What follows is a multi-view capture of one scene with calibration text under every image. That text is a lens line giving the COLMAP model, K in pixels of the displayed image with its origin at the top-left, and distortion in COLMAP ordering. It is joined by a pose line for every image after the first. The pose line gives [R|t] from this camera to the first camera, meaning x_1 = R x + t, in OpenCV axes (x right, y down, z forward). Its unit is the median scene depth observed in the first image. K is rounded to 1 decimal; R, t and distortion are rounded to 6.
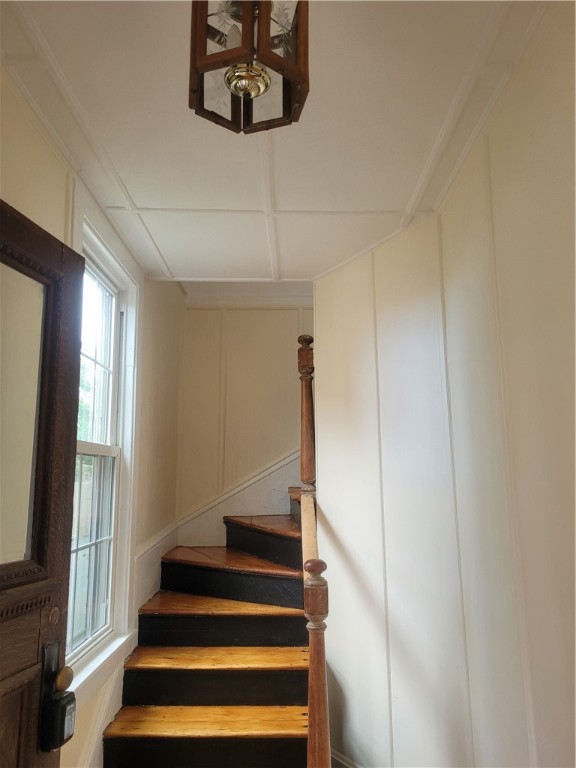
lens RADIAL K [[576.6, 0, 294.3], [0, 576.6, 376.6], [0, 0, 1]] dist [0.005815, -0.018337]
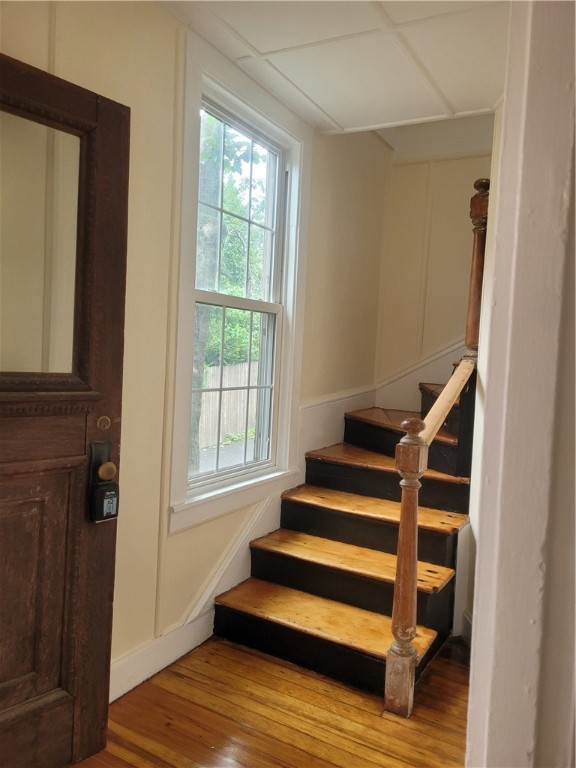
lens RADIAL K [[576.6, 0, 292.5], [0, 576.6, 379.8], [0, 0, 1]] dist [0.005815, -0.018337]
pose [[0.867637, 0.075268, -0.491468, 0.280220], [0.030978, 0.978371, 0.204526, 0.046628], [0.496232, -0.192679, 0.846539, 0.094288]]
